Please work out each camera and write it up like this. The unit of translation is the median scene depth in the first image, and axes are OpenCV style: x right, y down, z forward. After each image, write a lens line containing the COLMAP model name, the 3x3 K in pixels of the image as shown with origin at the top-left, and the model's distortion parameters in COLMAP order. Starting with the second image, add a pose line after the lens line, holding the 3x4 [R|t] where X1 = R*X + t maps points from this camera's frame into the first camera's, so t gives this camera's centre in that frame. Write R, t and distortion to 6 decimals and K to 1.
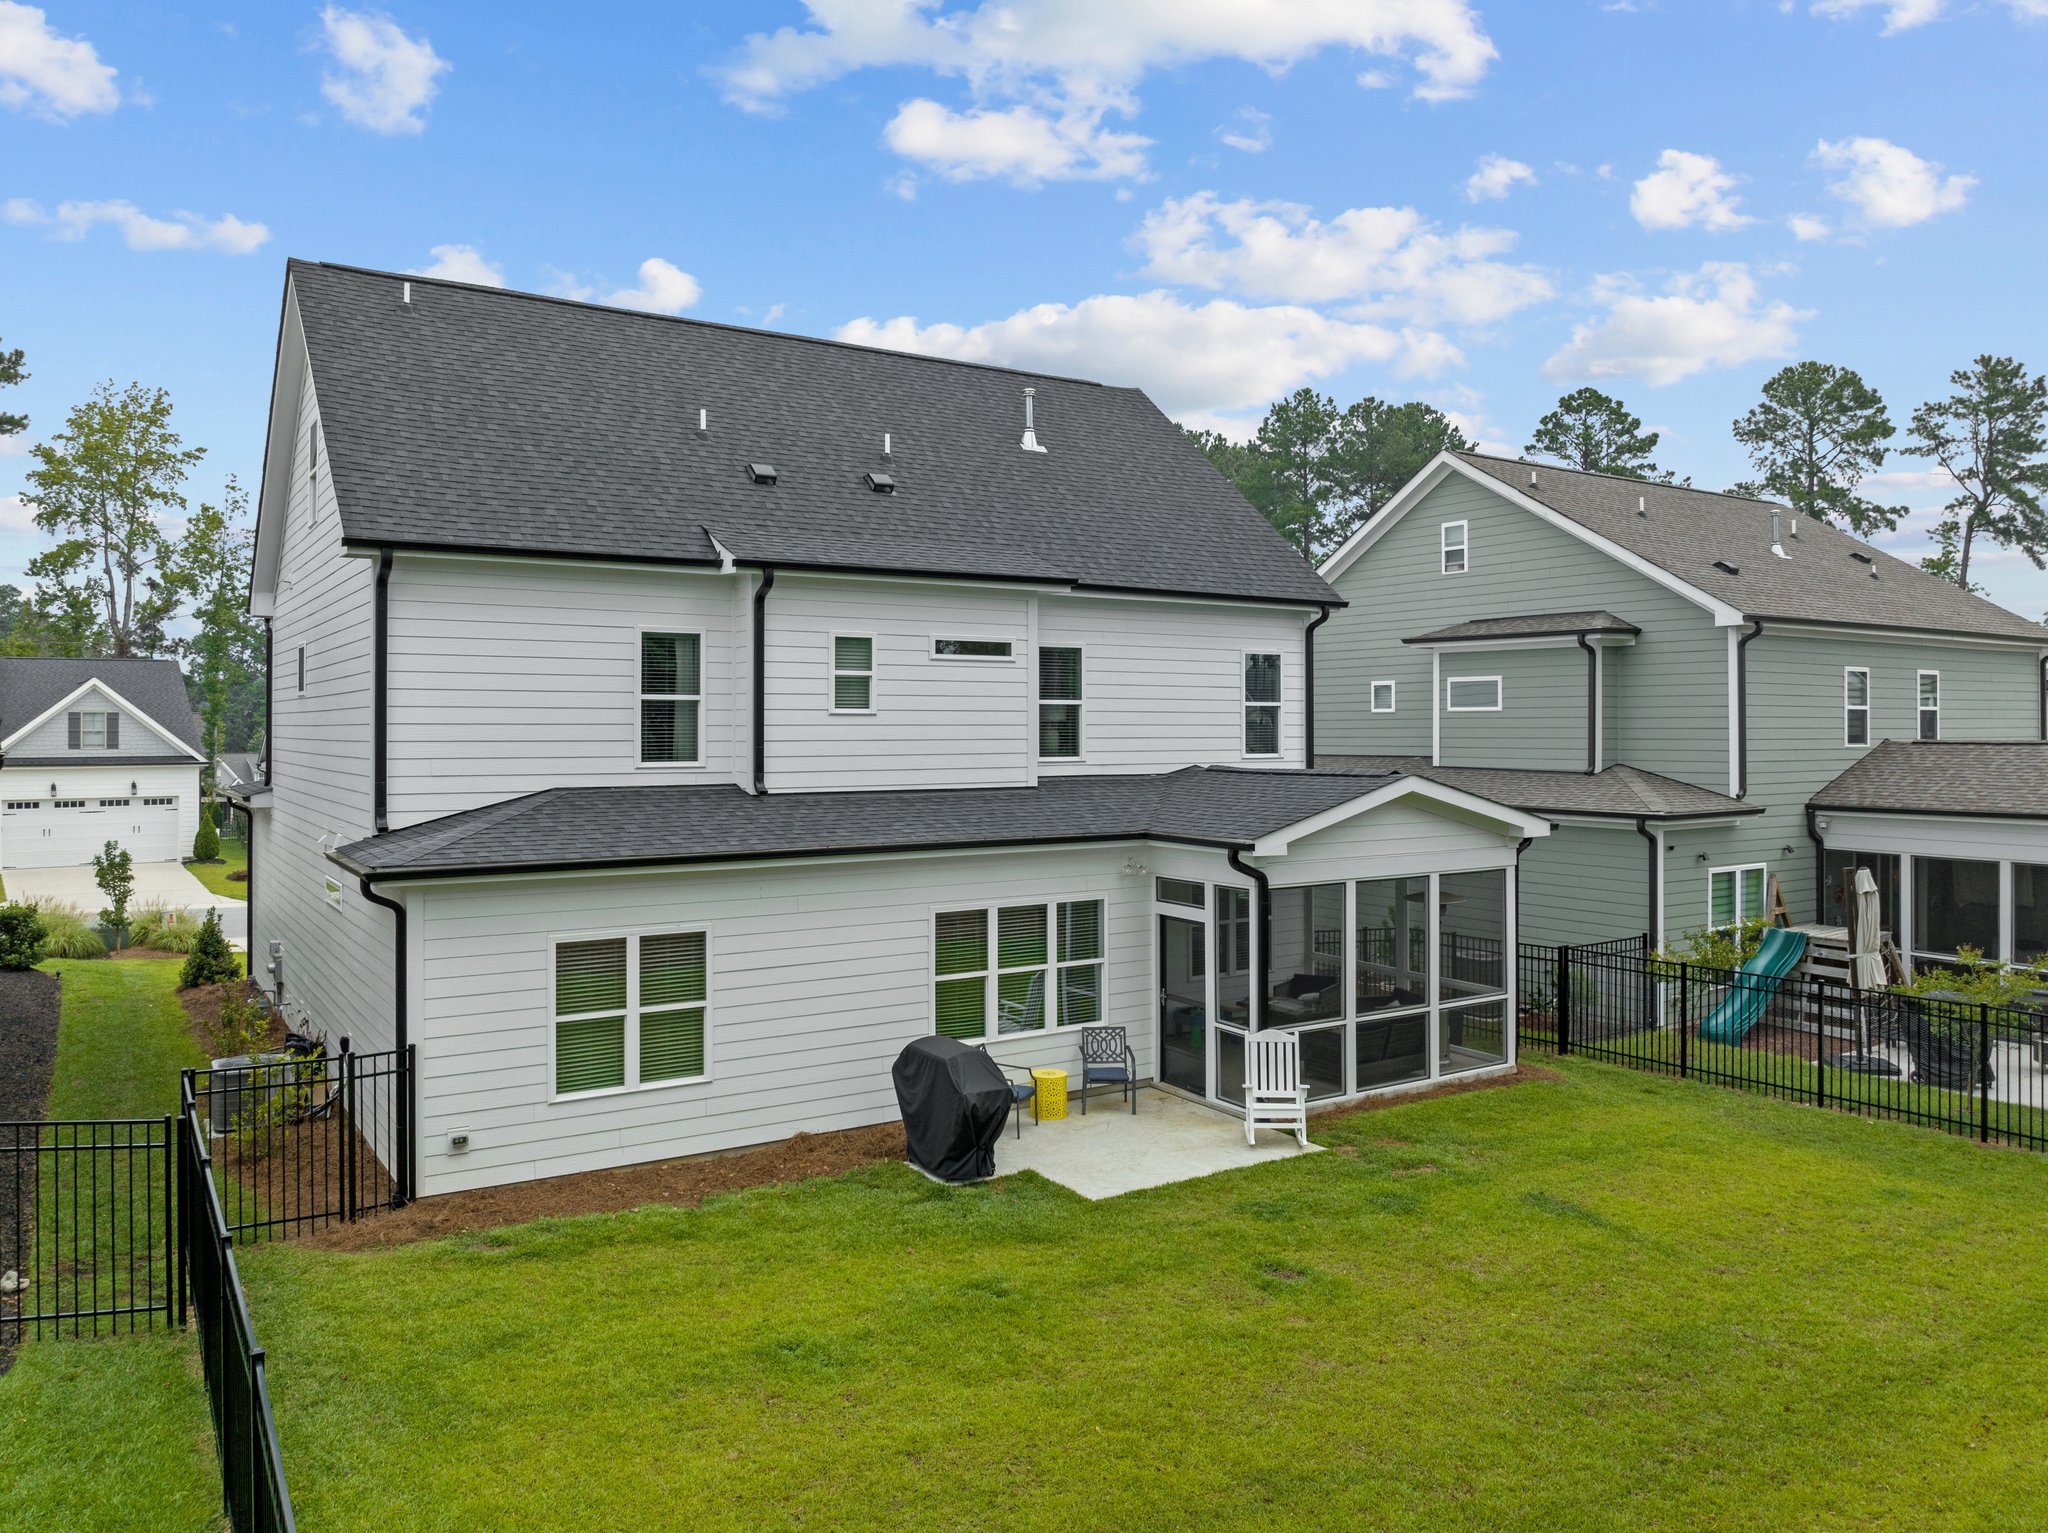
lens RADIAL K [[1439.8, 0, 1026.9], [0, 1439.8, 720.1], [0, 0, 1]] dist [-0.025093, -0.002523]
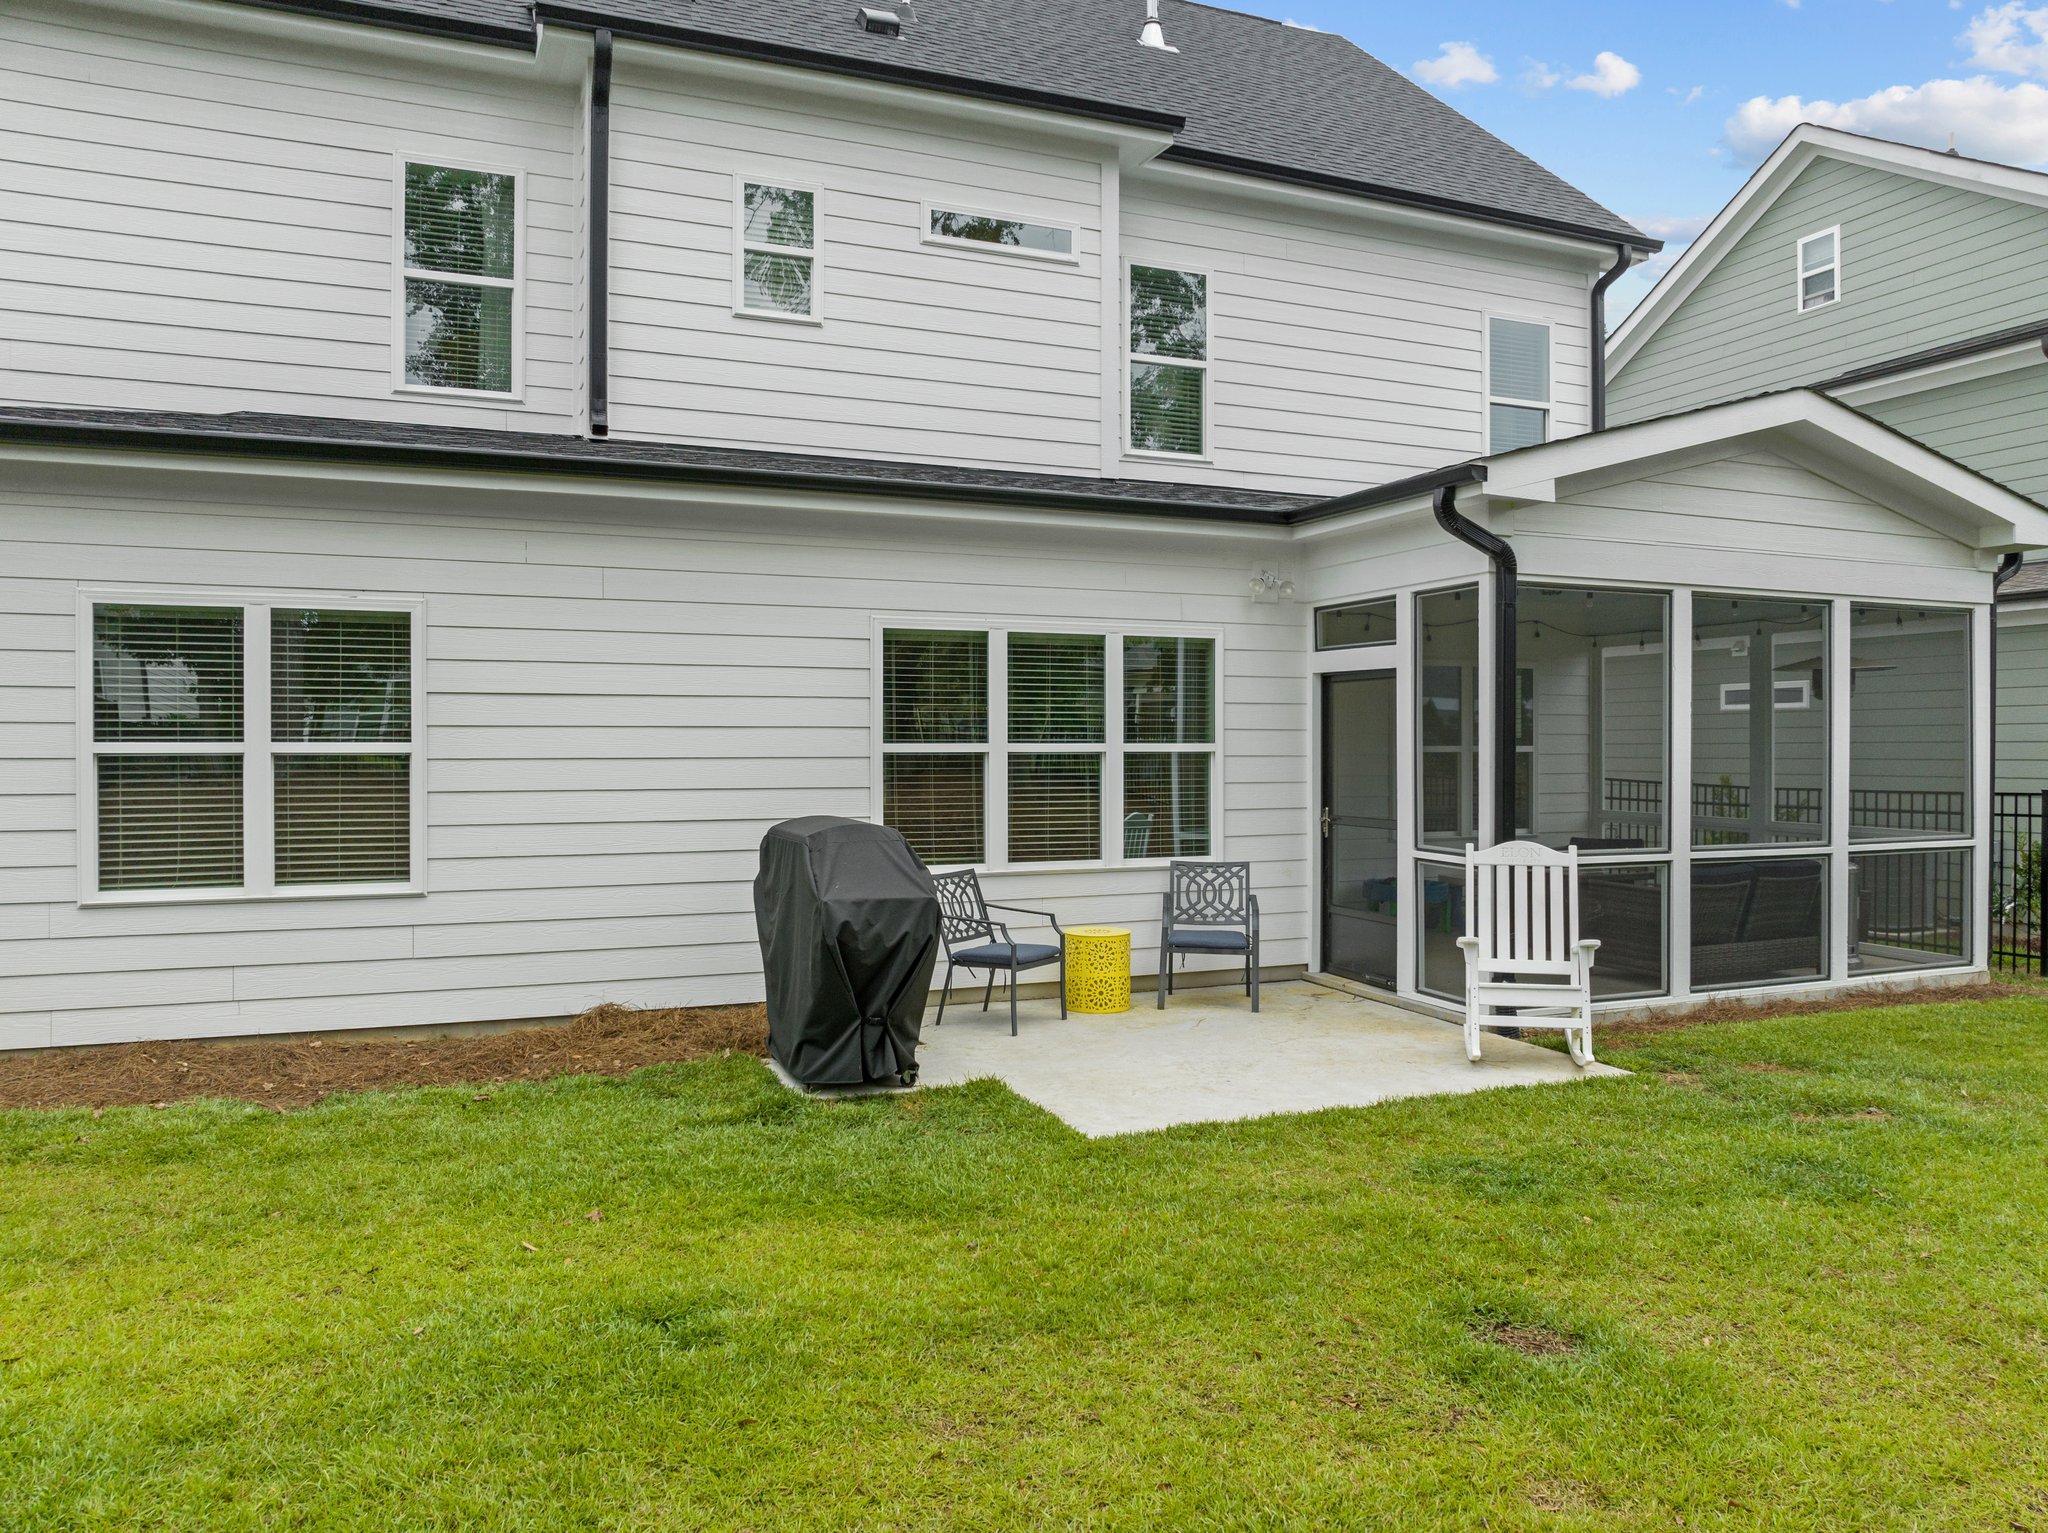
lens RADIAL K [[1442.8, 0, 1037.4], [0, 1442.8, 764.5], [0, 0, 1]] dist [-0.033457, -0.004035]
pose [[0.984719, 0.002469, -0.174136, 0.090290], [0.000664, 0.999839, 0.017930, 0.177231], [0.174152, -0.017772, 0.984558, 0.471052]]
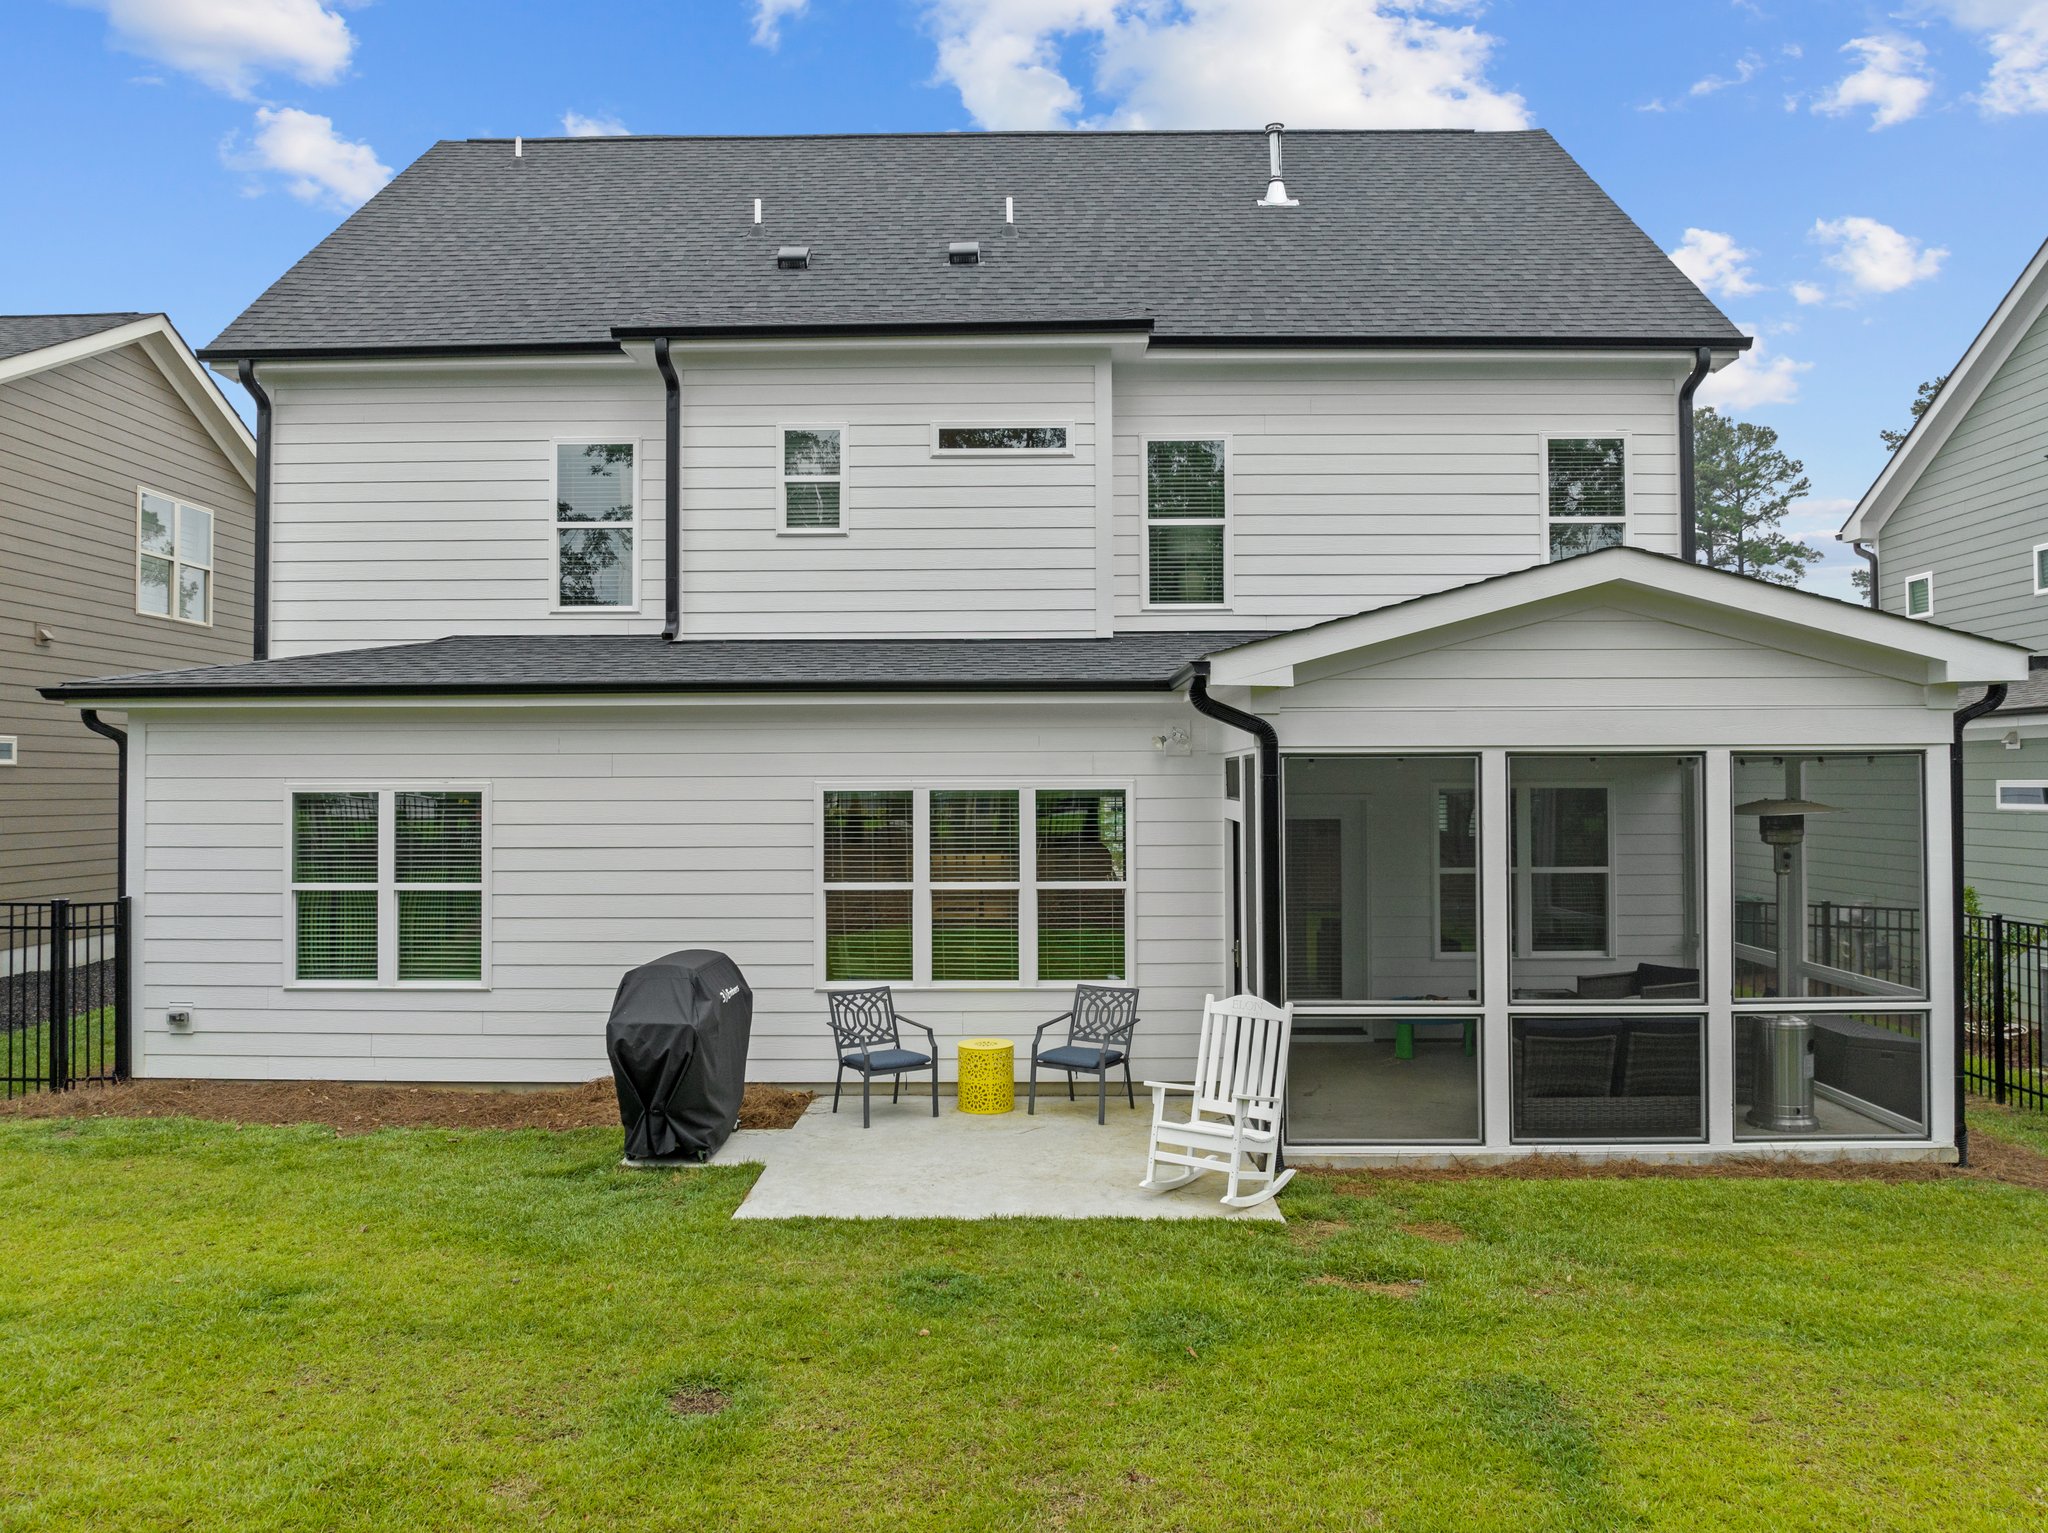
lens RADIAL K [[1435.9, 0, 1042.0], [0, 1435.9, 759.4], [0, 0, 1]] dist [-0.032741, 0.000513]
pose [[0.833042, -0.011205, -0.553096, 0.407234], [0.006609, 0.999925, -0.010304, 0.127331], [0.553170, 0.004928, 0.833054, 0.485815]]
